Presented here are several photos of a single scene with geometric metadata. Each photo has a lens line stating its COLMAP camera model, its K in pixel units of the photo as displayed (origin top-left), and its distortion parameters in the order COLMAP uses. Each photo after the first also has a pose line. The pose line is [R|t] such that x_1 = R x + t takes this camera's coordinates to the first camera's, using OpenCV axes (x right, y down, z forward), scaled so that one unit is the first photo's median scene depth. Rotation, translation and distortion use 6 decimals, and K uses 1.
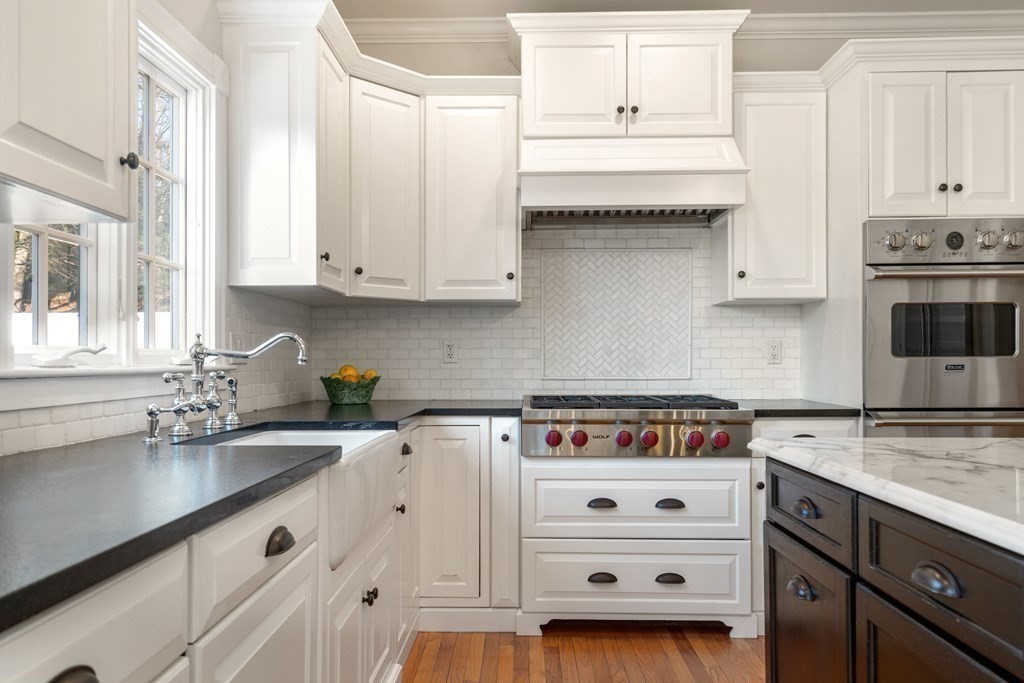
lens RADIAL K [[748.0, 0, 512.7], [0, 748.0, 347.8], [0, 0, 1]] dist [0.000250, -0.000050]
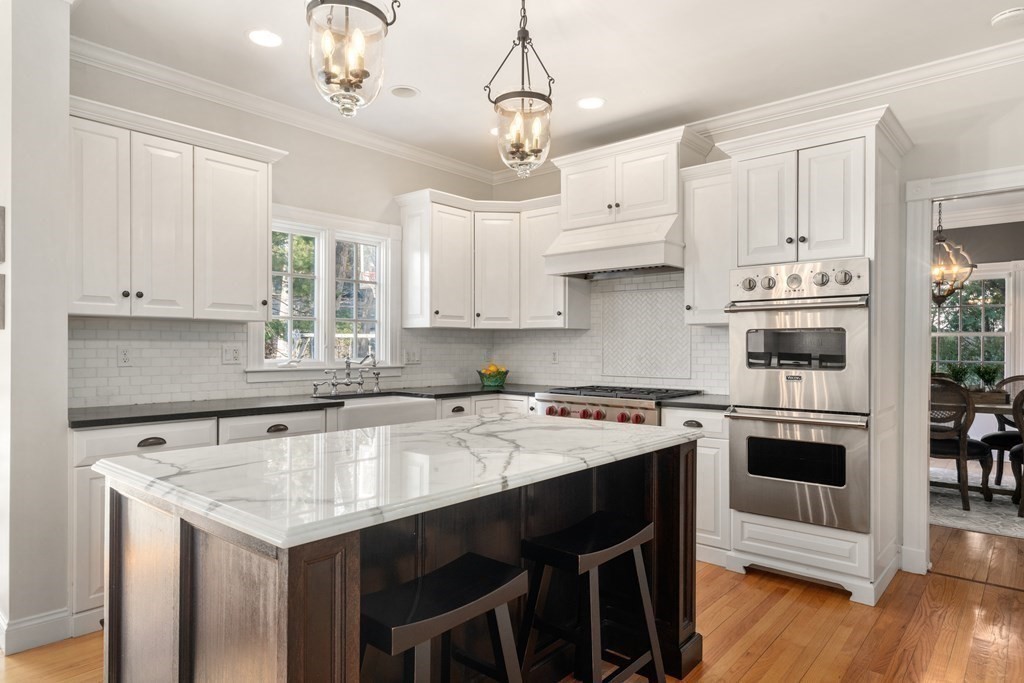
lens RADIAL K [[615.5, 0, 511.6], [0, 615.5, 341.3], [0, 0, 1]] dist [0.028915, 0.000493]
pose [[0.770001, -0.002245, -0.638039, 0.791753], [0.006156, 0.999973, 0.003911, -0.039424], [0.638013, -0.006939, 0.769994, -0.130731]]
